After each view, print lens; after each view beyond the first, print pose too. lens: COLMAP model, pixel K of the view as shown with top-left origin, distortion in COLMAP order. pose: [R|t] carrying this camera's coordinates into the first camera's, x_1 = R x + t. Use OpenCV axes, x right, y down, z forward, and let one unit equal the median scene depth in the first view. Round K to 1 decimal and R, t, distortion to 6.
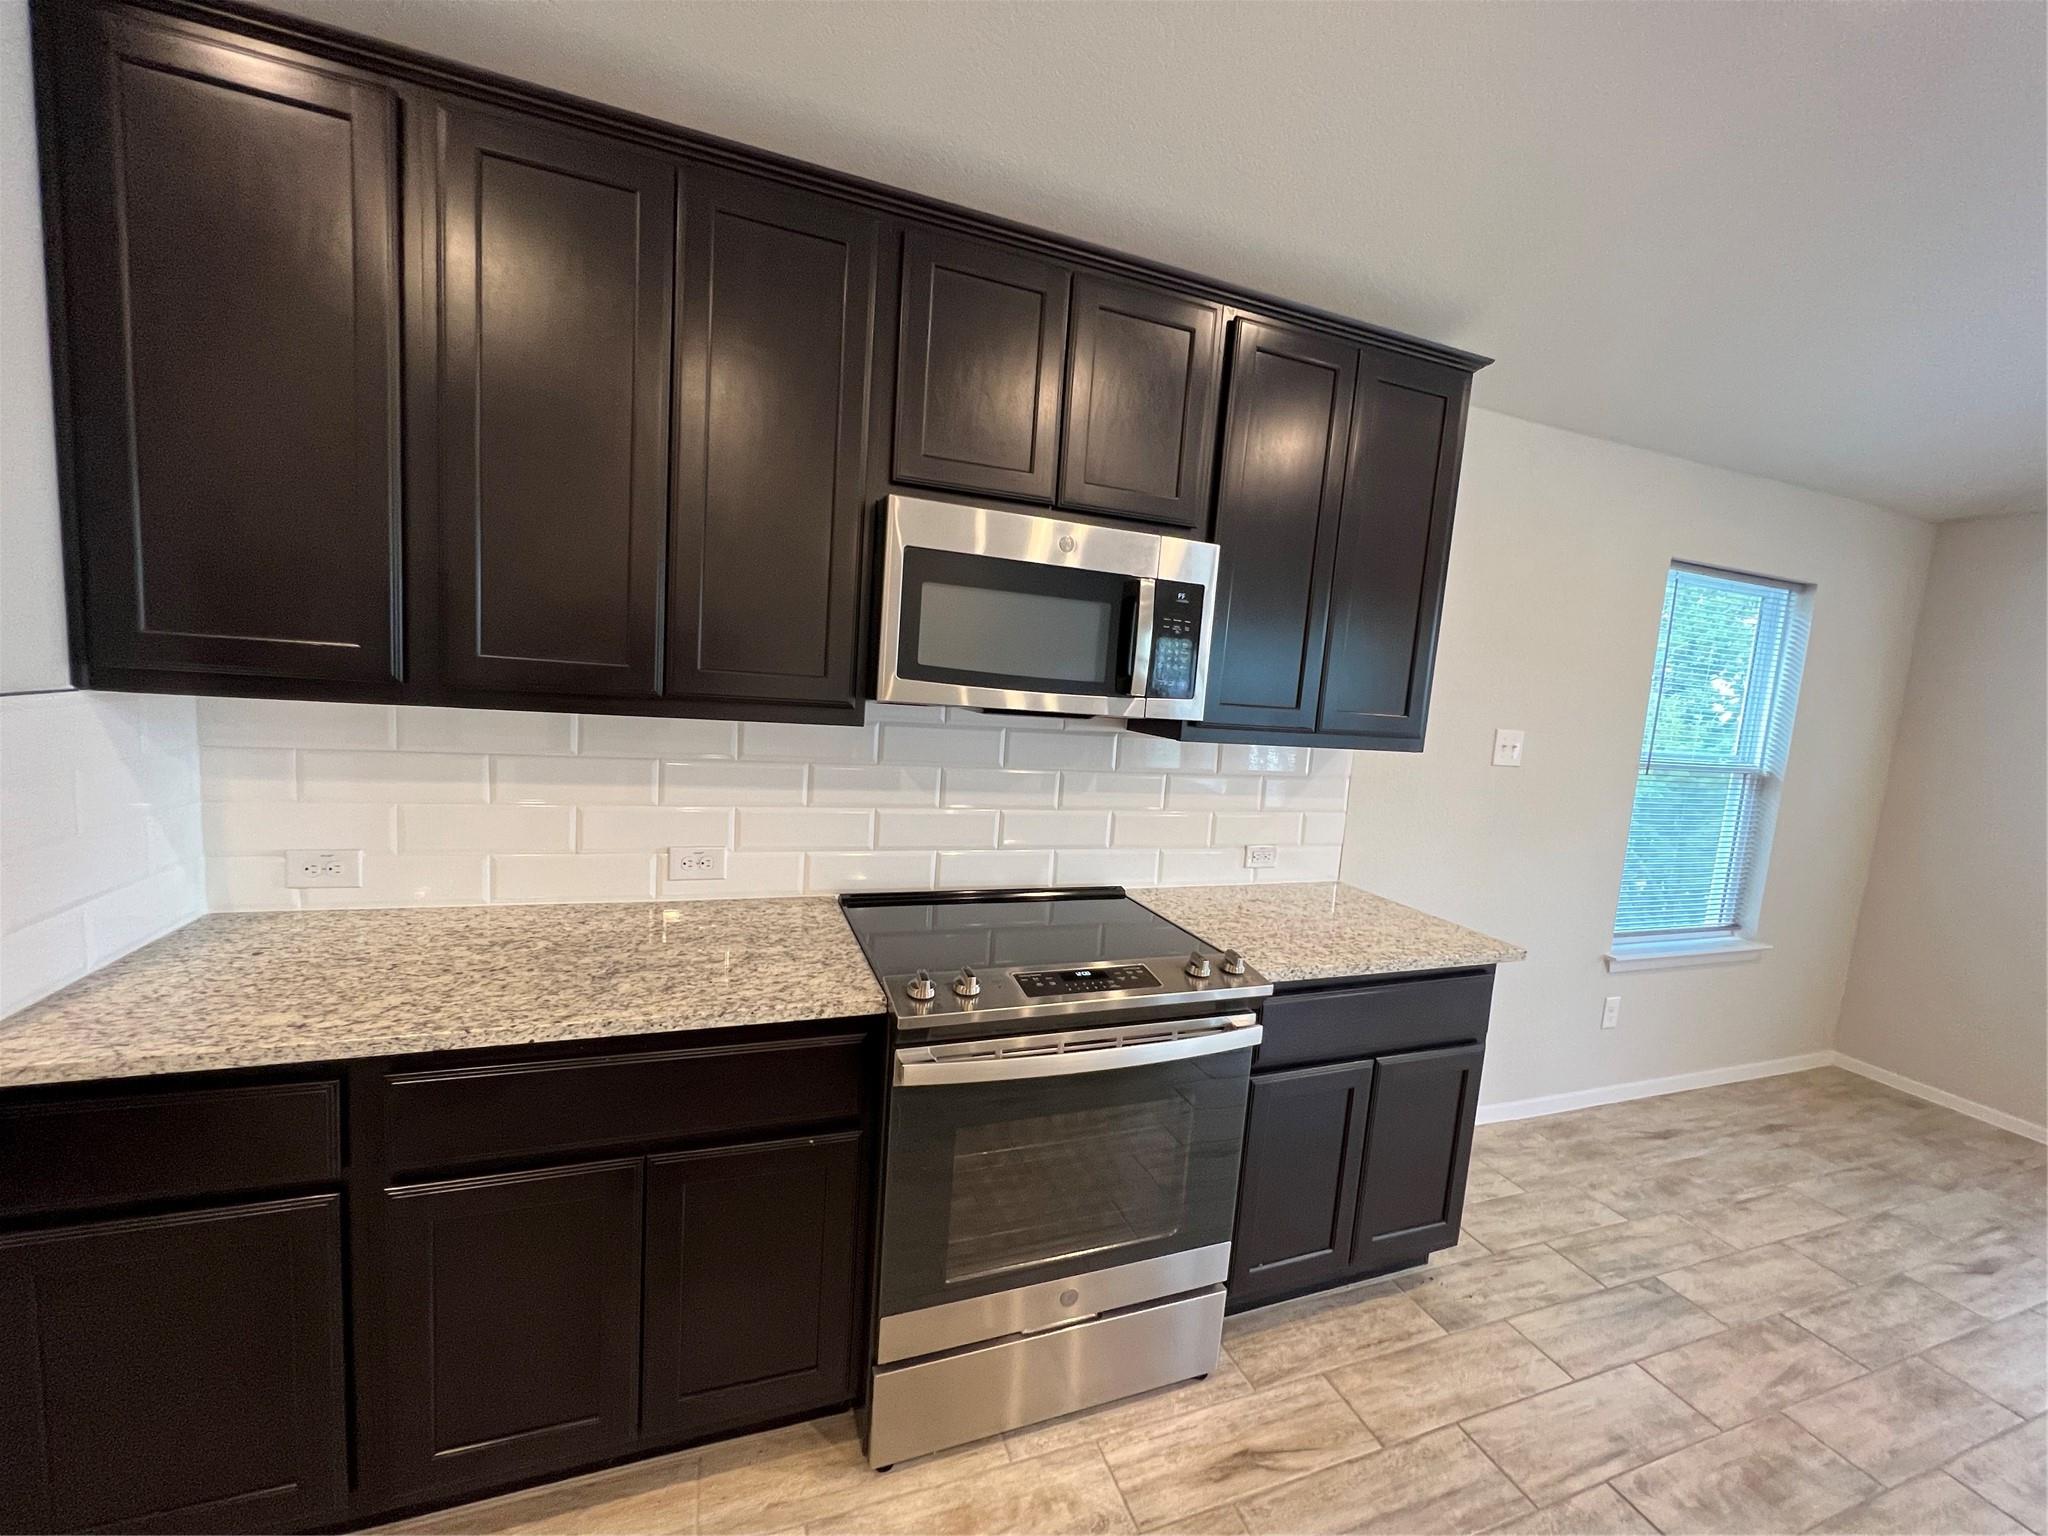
lens RADIAL K [[821.0, 0, 1027.4], [0, 821.0, 766.8], [0, 0, 1]] dist [-0.001965, 0.000455]
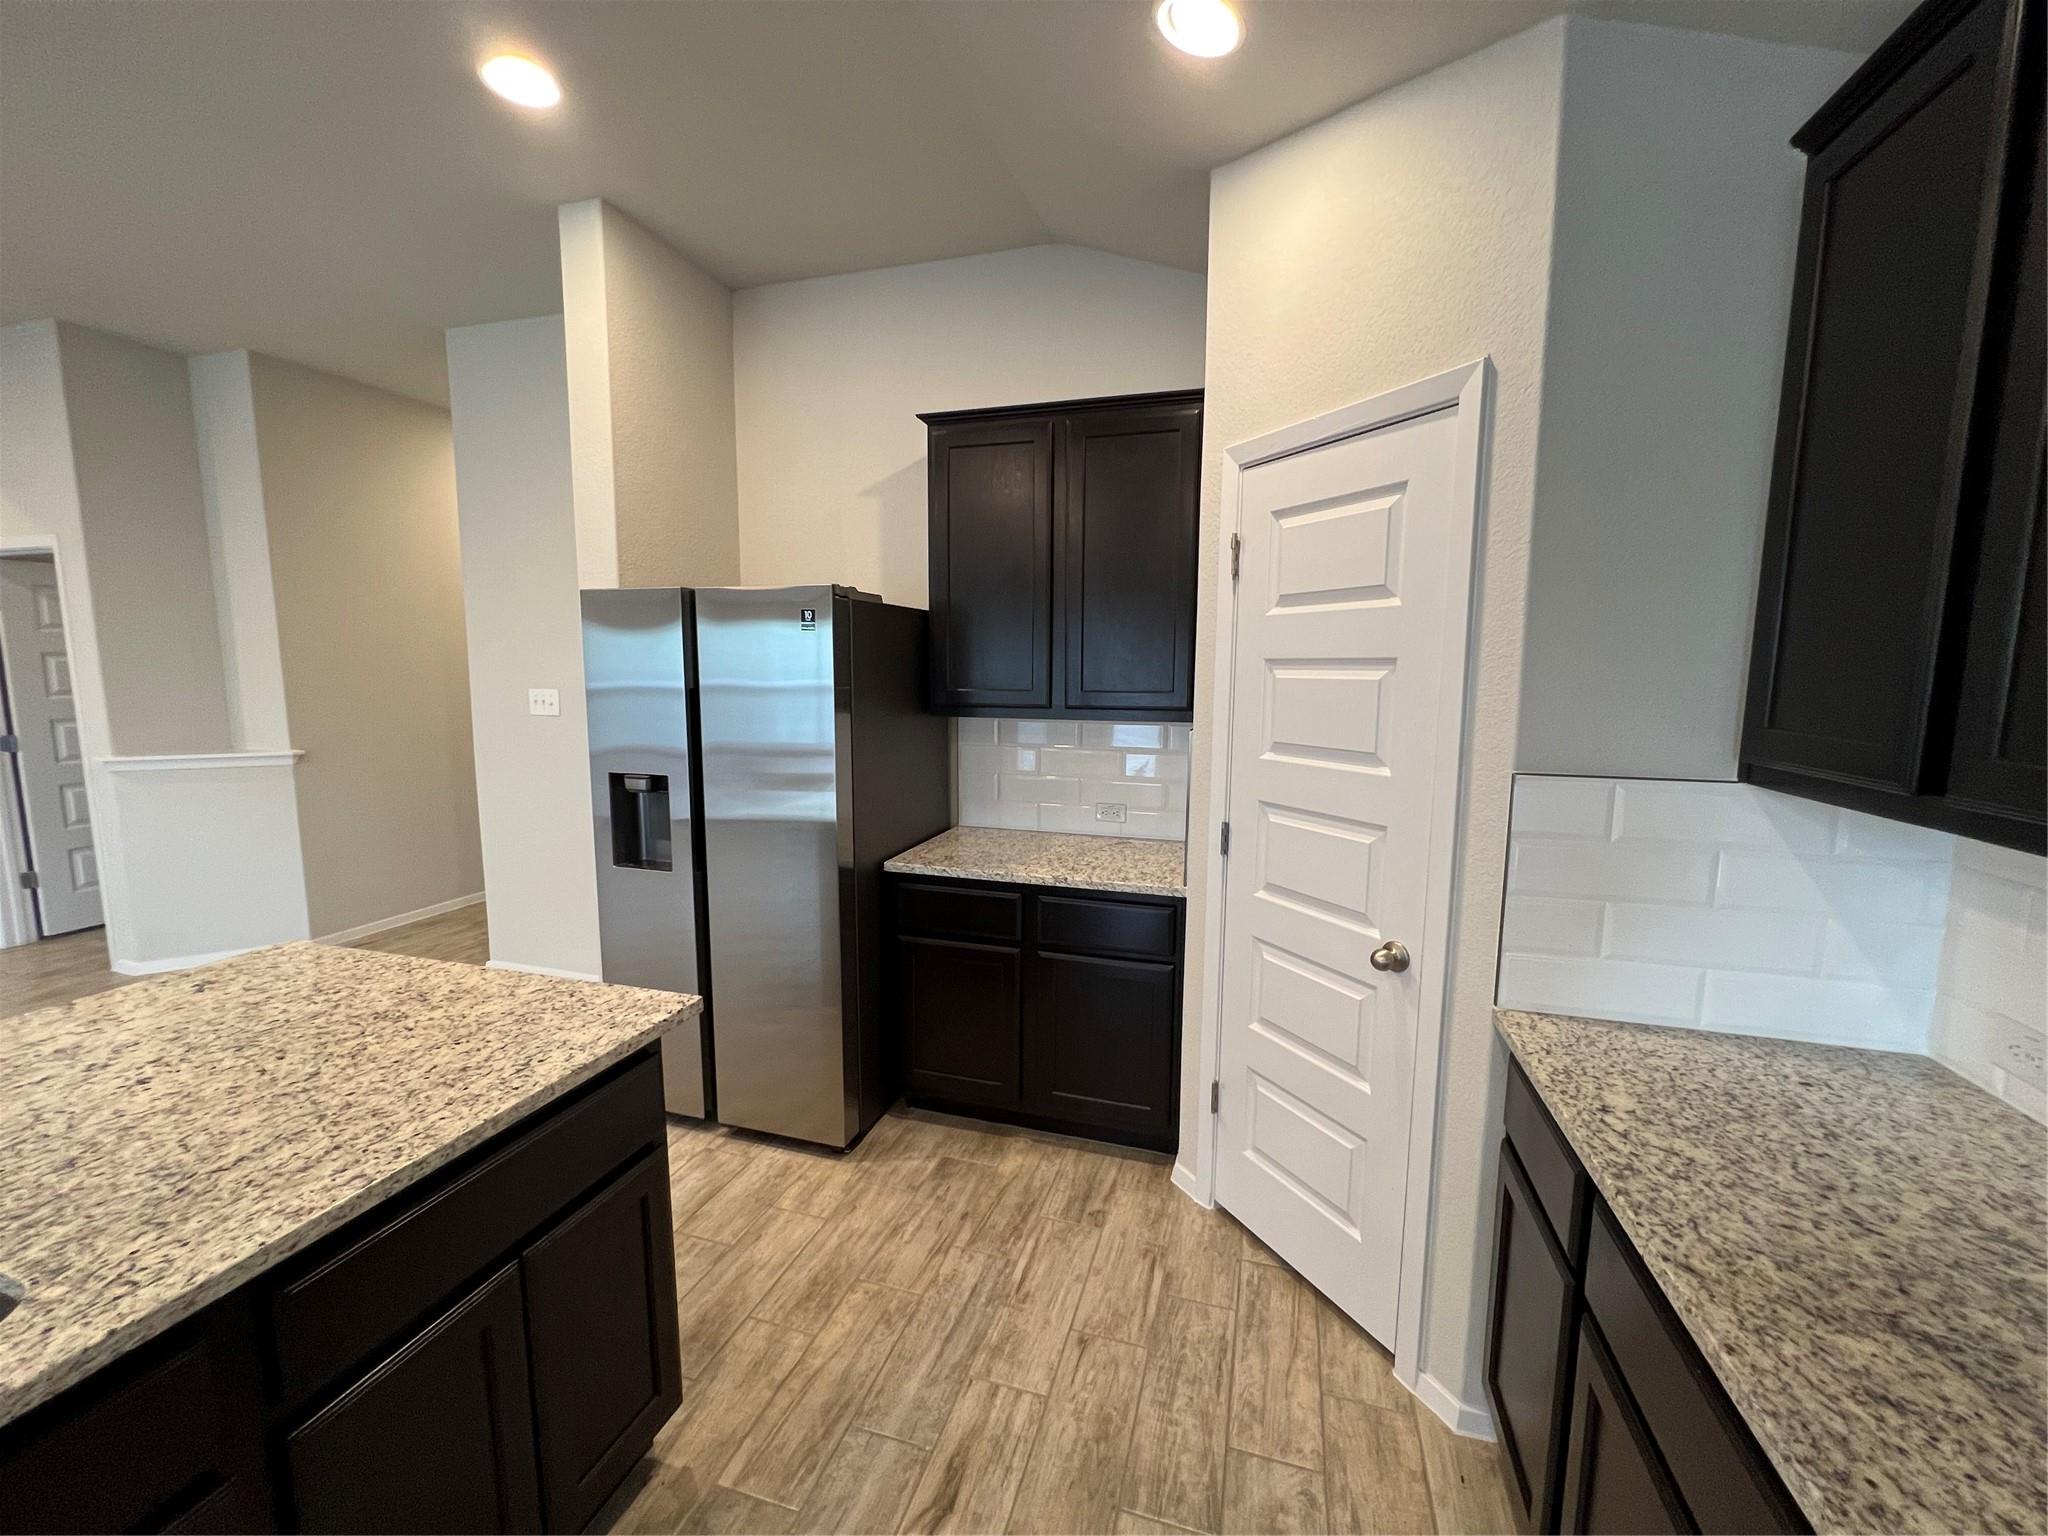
lens RADIAL K [[821.0, 0, 1029.5], [0, 821.0, 767.9], [0, 0, 1]] dist [-0.001965, 0.000455]
pose [[-0.604324, 0.016534, -0.796567, 0.222285], [-0.145401, 0.980707, 0.130665, -0.082769], [0.783359, 0.194785, -0.590261, 0.624915]]
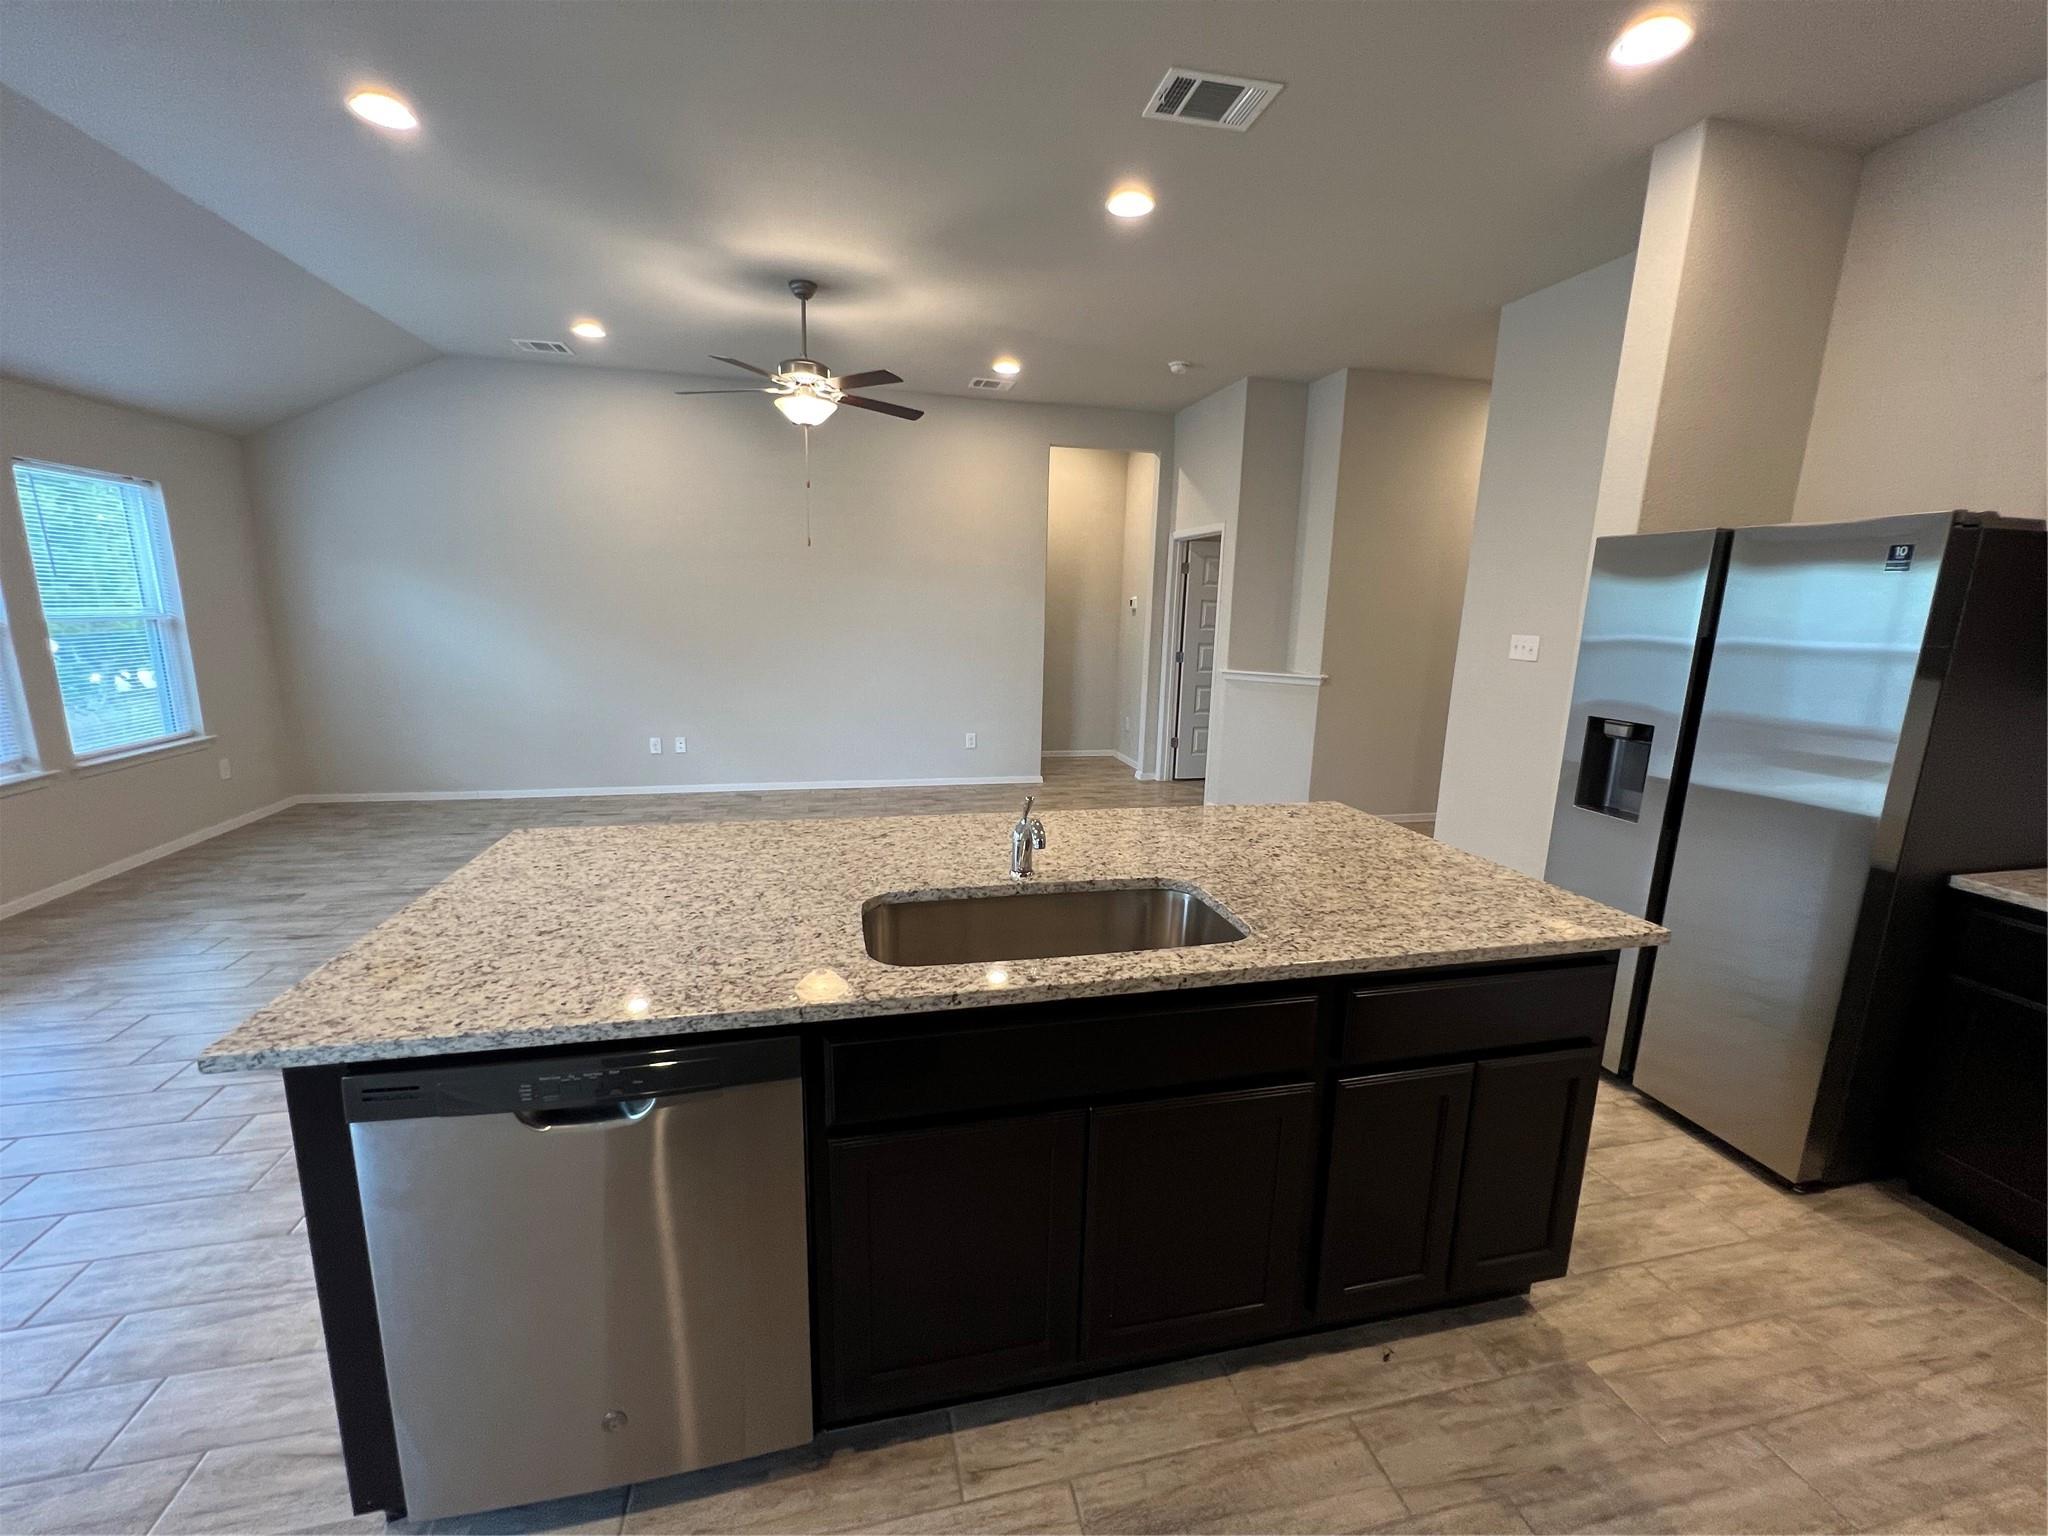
lens RADIAL K [[821.0, 0, 1027.4], [0, 821.0, 767.6], [0, 0, 1]] dist [-0.001965, 0.000455]
pose [[-0.987061, -0.124271, 0.101327, 0.367635], [-0.086573, 0.944944, 0.315572, -0.072260], [-0.134965, 0.302717, -0.943476, 0.772263]]
